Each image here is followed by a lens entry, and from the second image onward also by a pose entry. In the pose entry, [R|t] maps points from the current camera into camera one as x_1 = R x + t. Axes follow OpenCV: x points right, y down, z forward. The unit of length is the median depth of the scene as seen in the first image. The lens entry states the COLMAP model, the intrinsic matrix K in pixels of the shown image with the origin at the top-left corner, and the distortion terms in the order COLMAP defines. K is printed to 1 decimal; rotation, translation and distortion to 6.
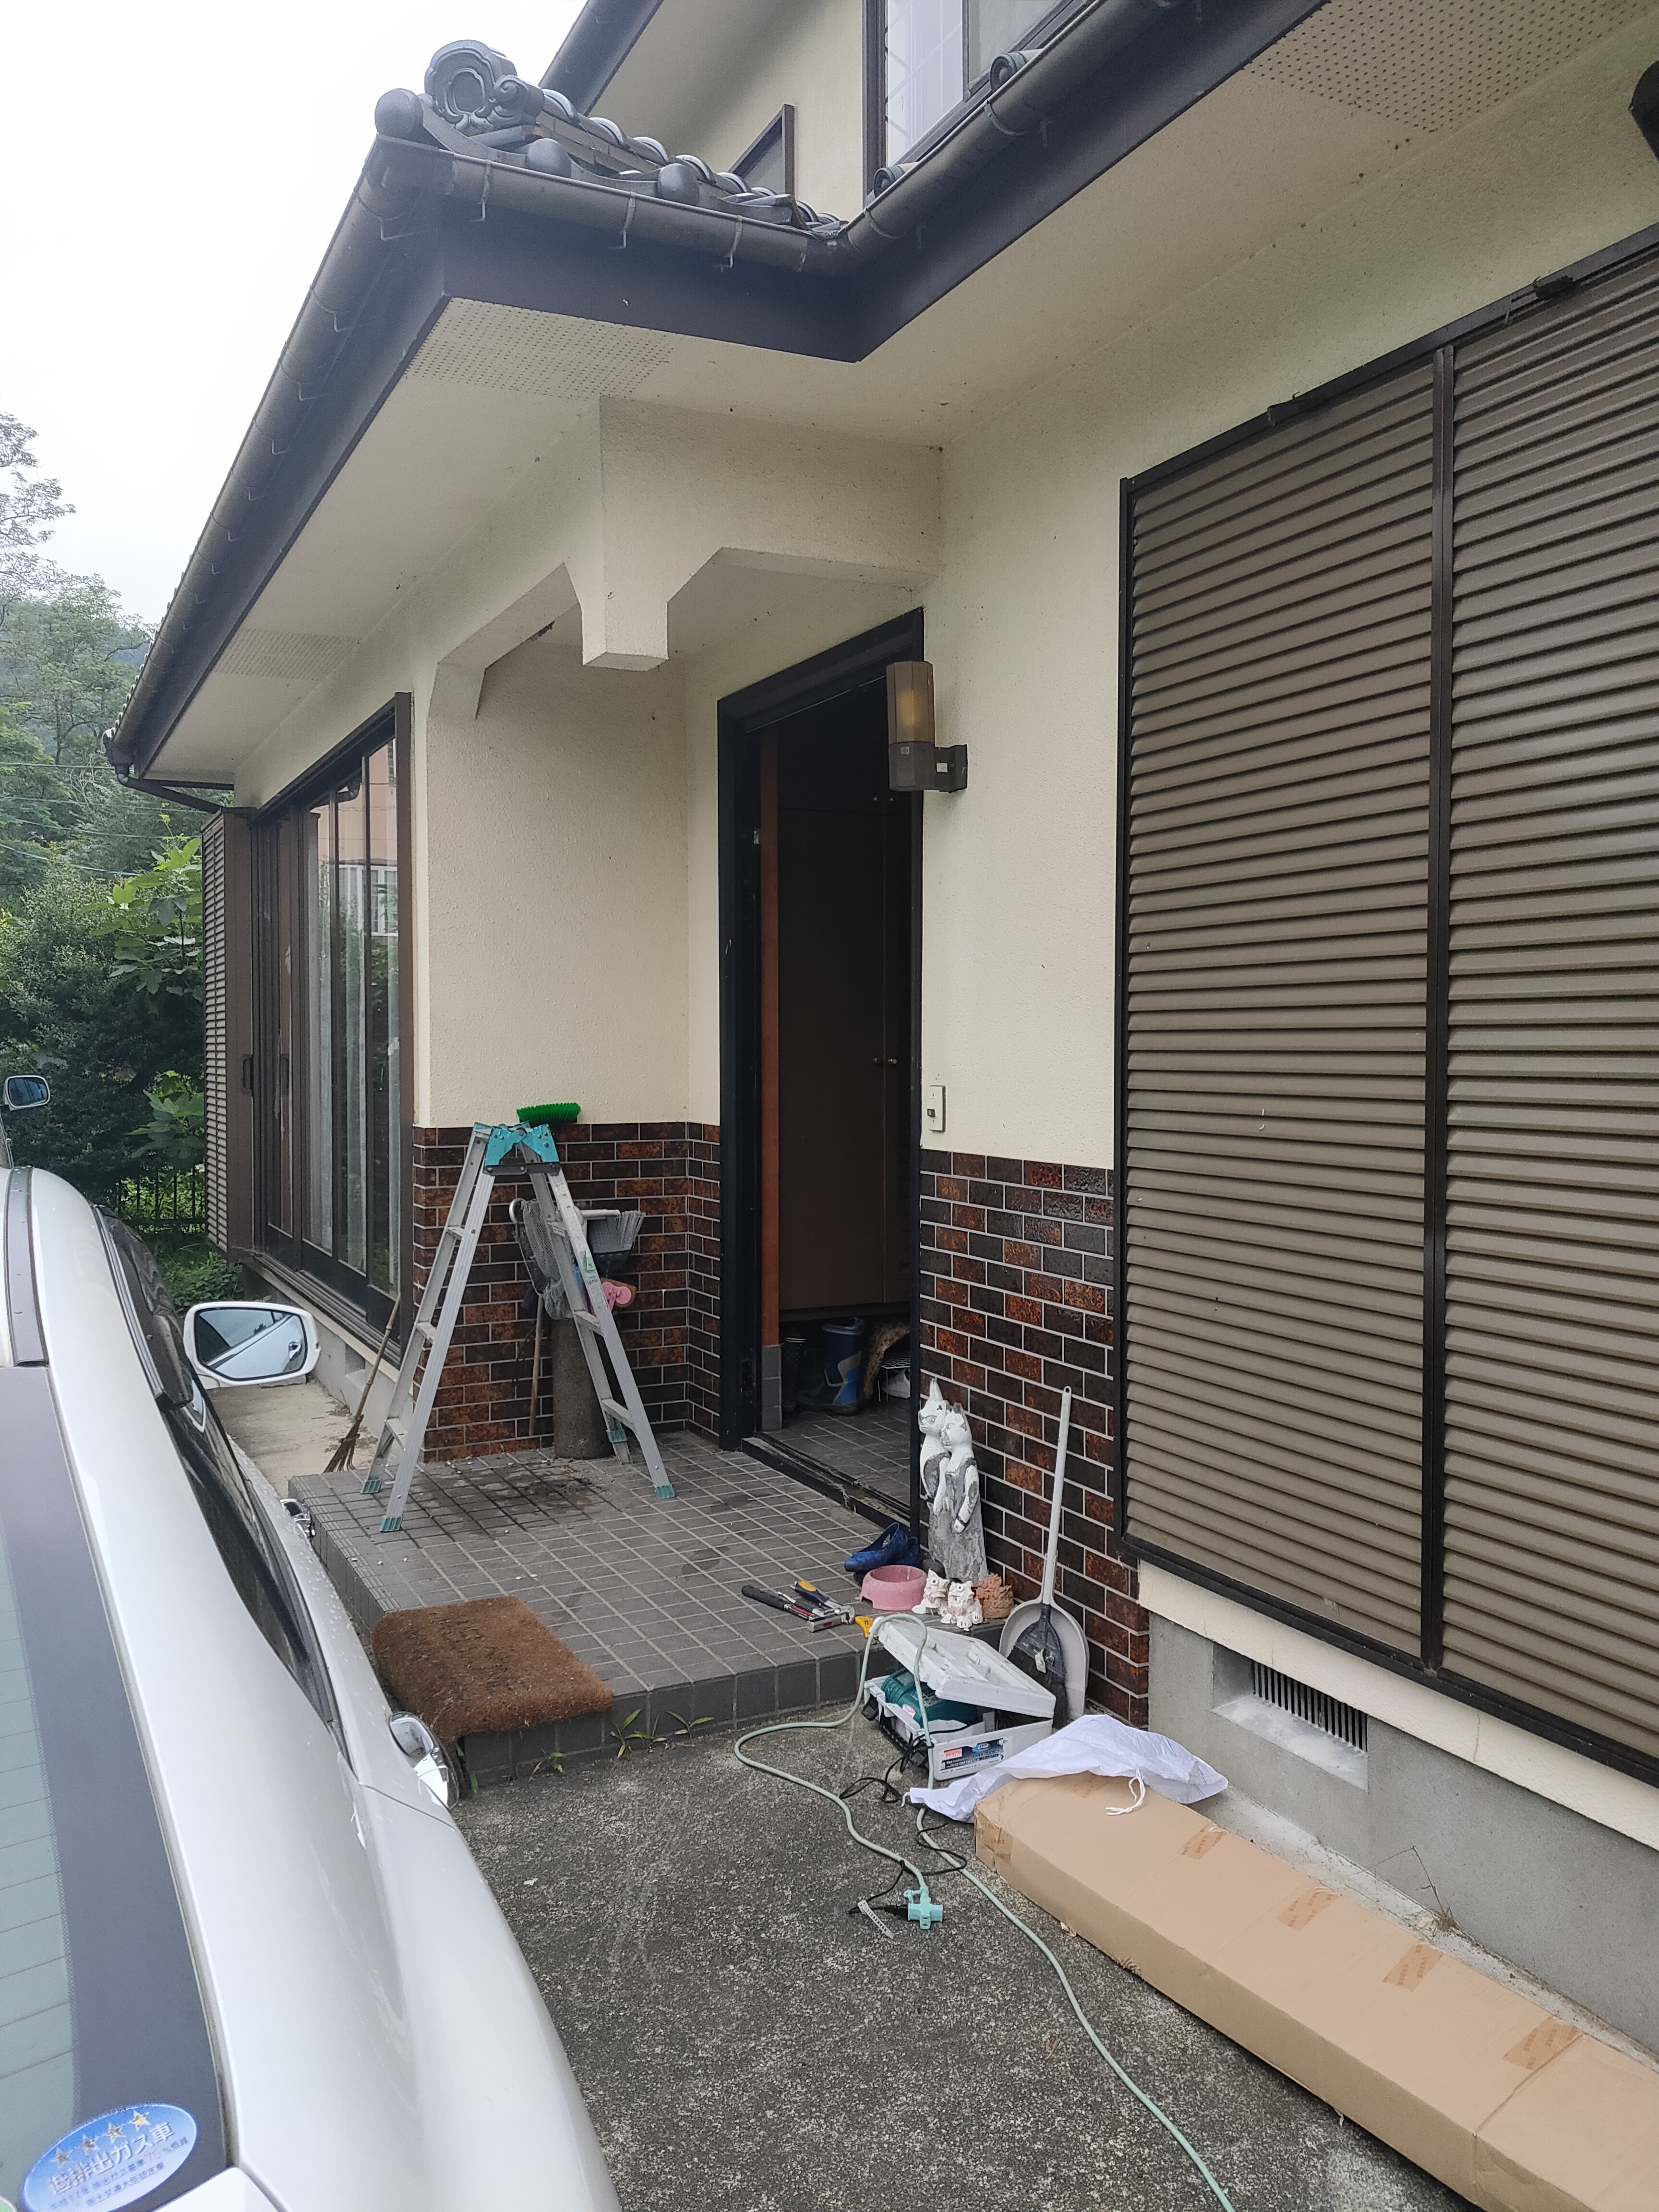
lens RADIAL K [[1778.2, 0, 828.2], [0, 1778.2, 1108.1], [0, 0, 1]] dist [0.026794, -0.022376]
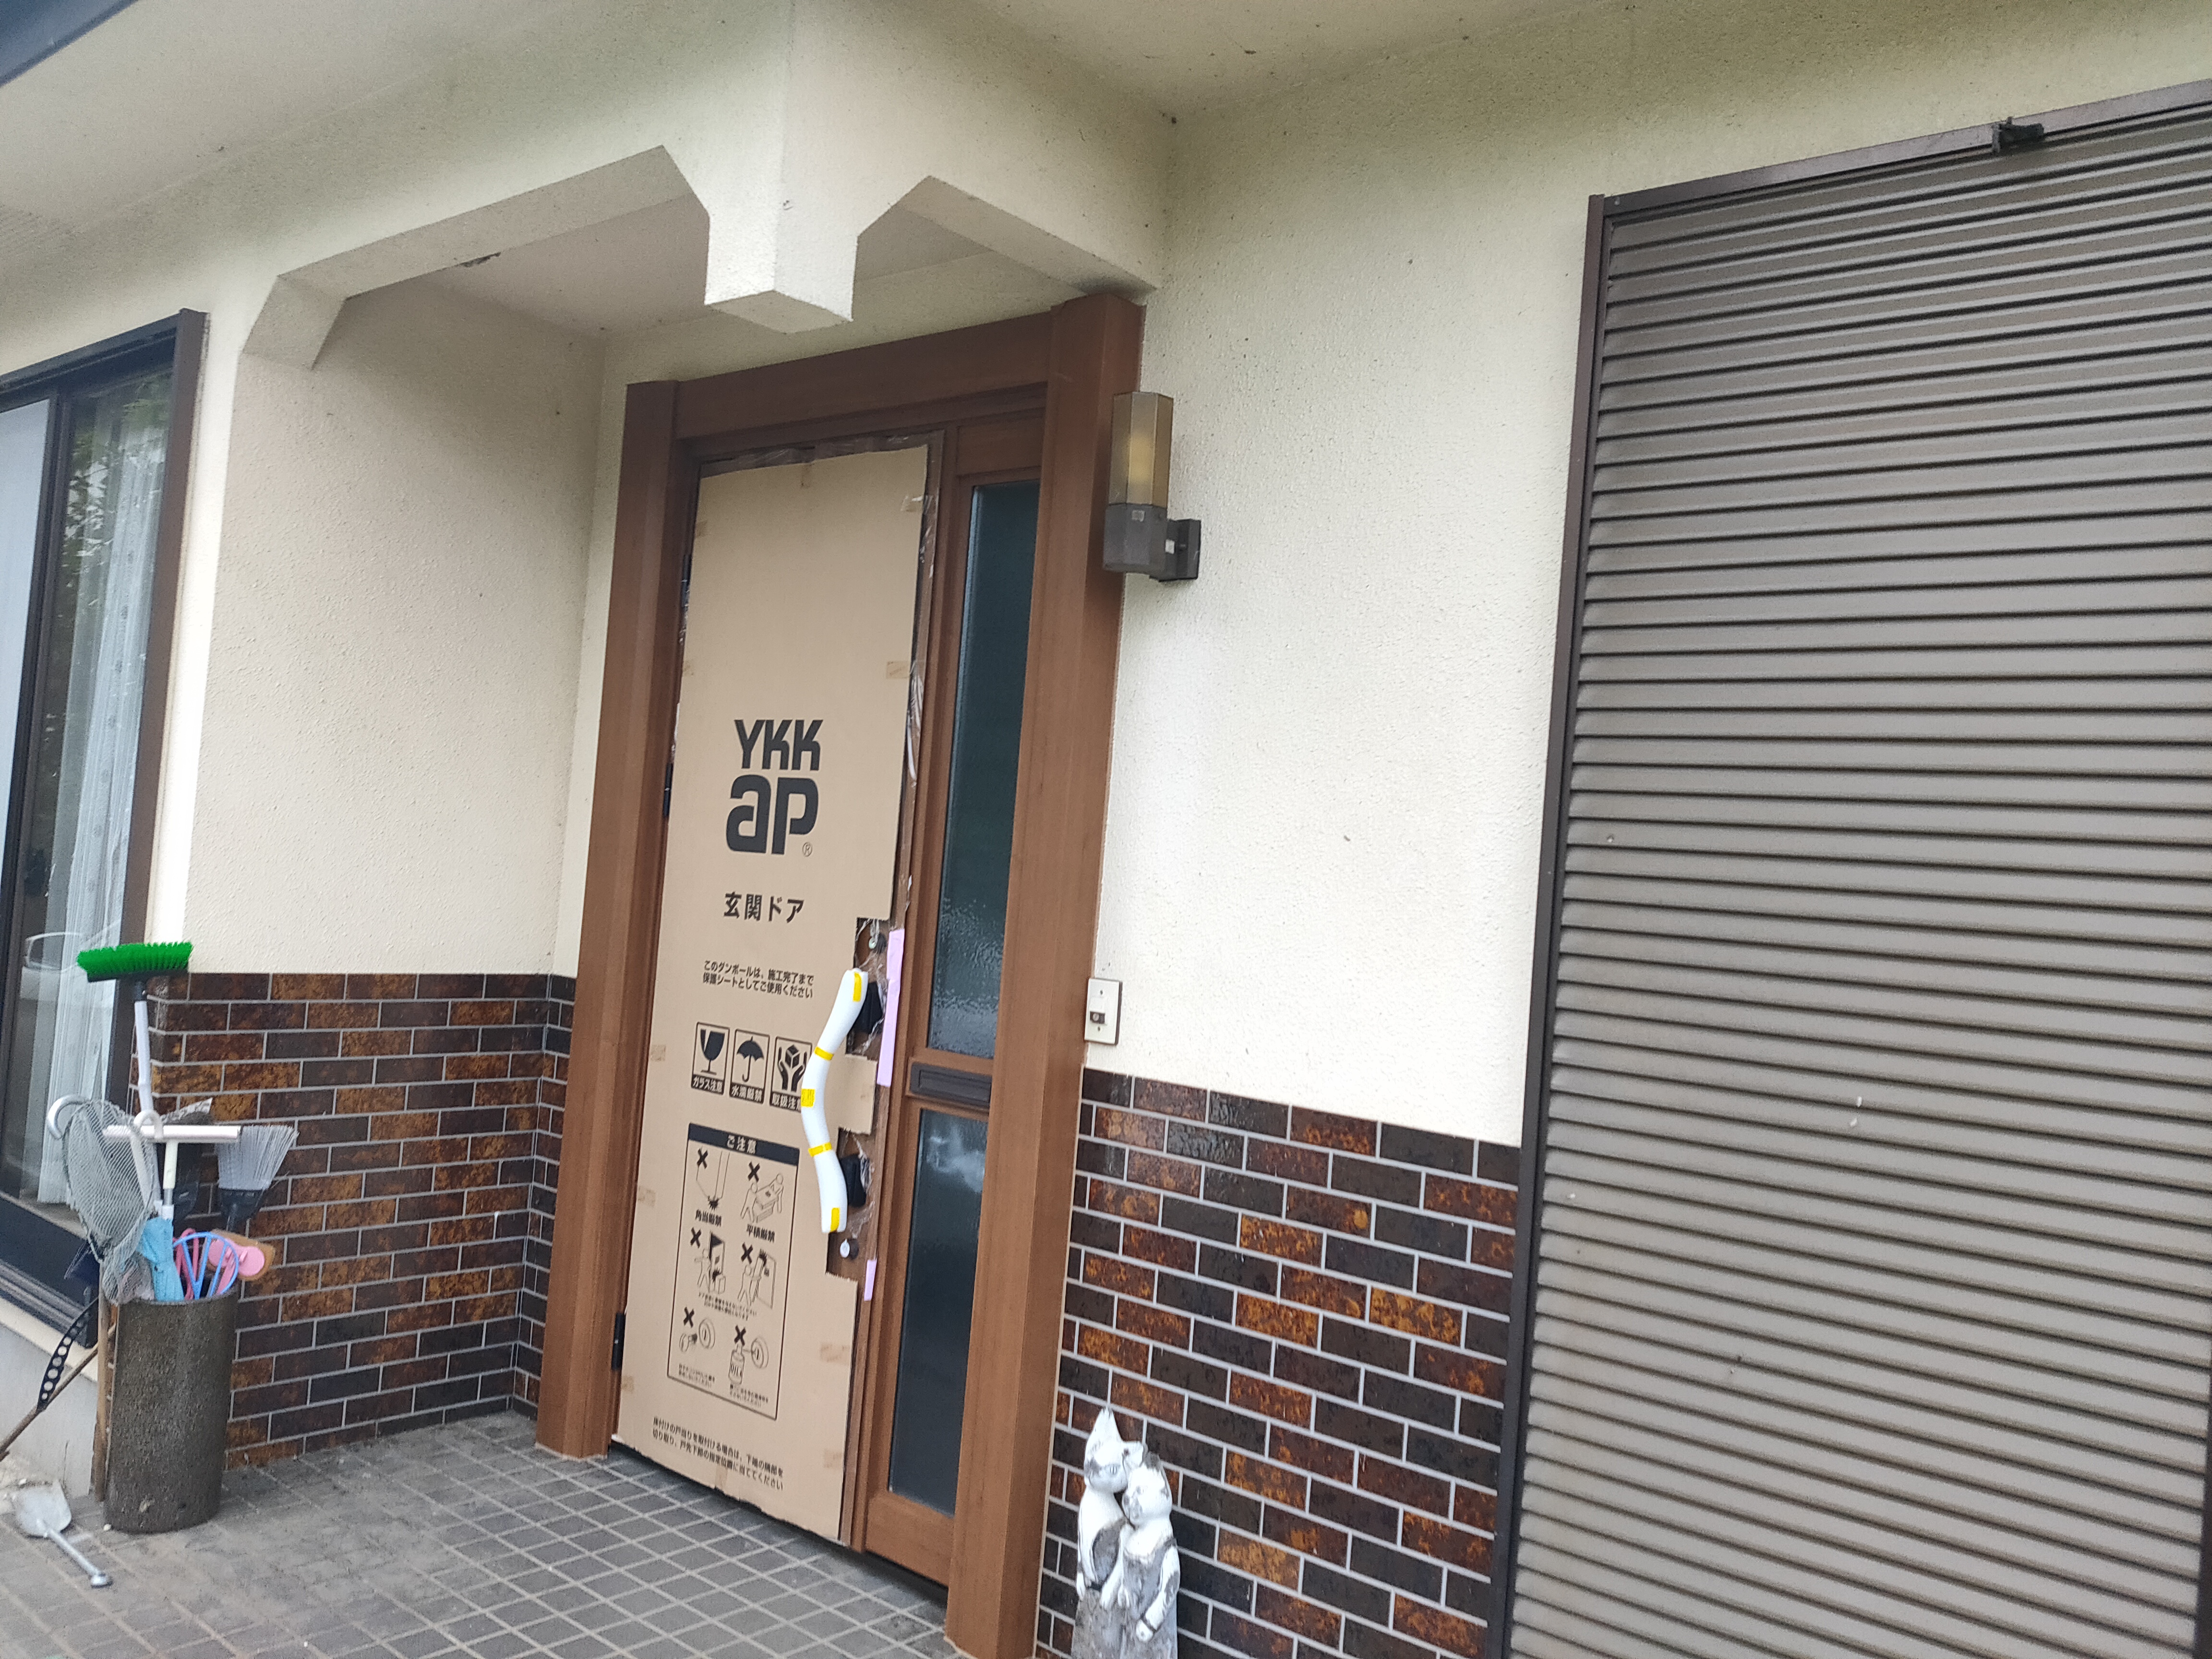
lens RADIAL K [[1778.2, 0, 1107.1], [0, 1778.2, 822.2], [0, 0, 1]] dist [0.026794, -0.022376]
pose [[0.913236, 0.090336, 0.397289, -0.244678], [-0.068651, 0.995286, -0.068505, -0.029473], [-0.401605, 0.035287, 0.915133, 0.363346]]
